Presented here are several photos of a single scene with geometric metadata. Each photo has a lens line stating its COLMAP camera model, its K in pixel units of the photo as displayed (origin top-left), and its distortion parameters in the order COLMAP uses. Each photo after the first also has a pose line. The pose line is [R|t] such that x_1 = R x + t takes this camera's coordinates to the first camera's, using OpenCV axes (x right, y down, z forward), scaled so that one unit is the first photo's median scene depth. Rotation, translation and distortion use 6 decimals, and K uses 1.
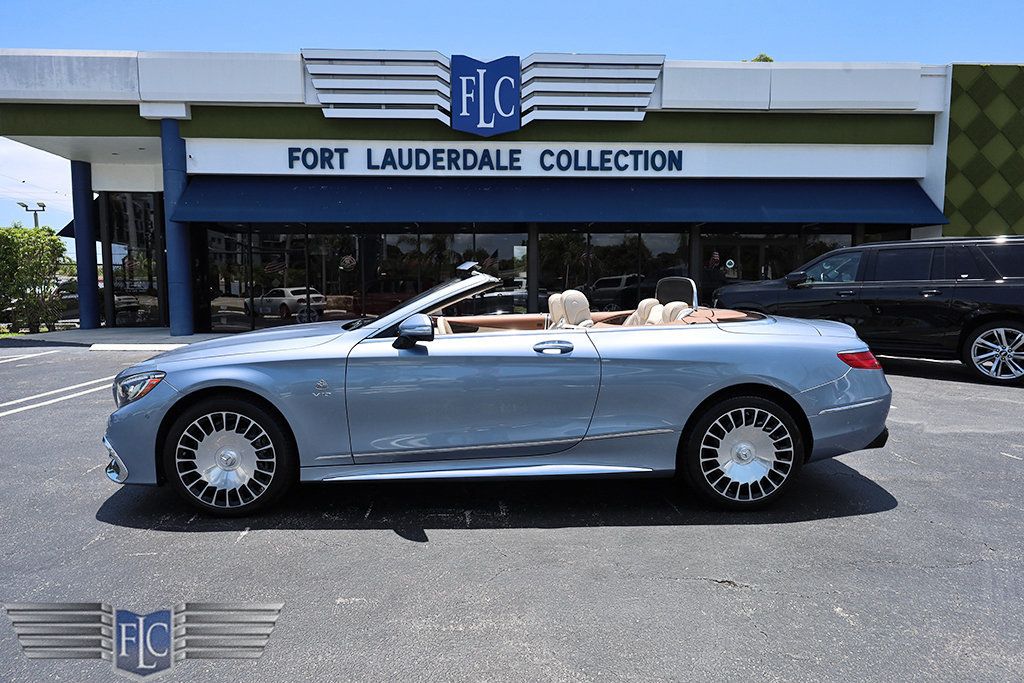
lens RADIAL K [[599.6, 0, 515.3], [0, 599.6, 338.2], [0, 0, 1]] dist [-0.000742, -0.001249]
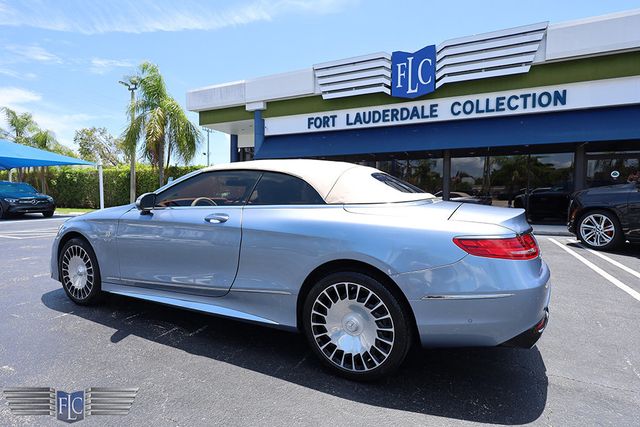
lens RADIAL K [[327.9, 0, 320.0], [0, 327.9, 213.5], [0, 0, 1]] dist [0.001802, 0.000339]
pose [[0.879971, 0.034886, -0.473745, 0.155983], [-0.049580, 0.998598, -0.018560, 0.001500], [0.472433, 0.039820, 0.880467, 0.115306]]
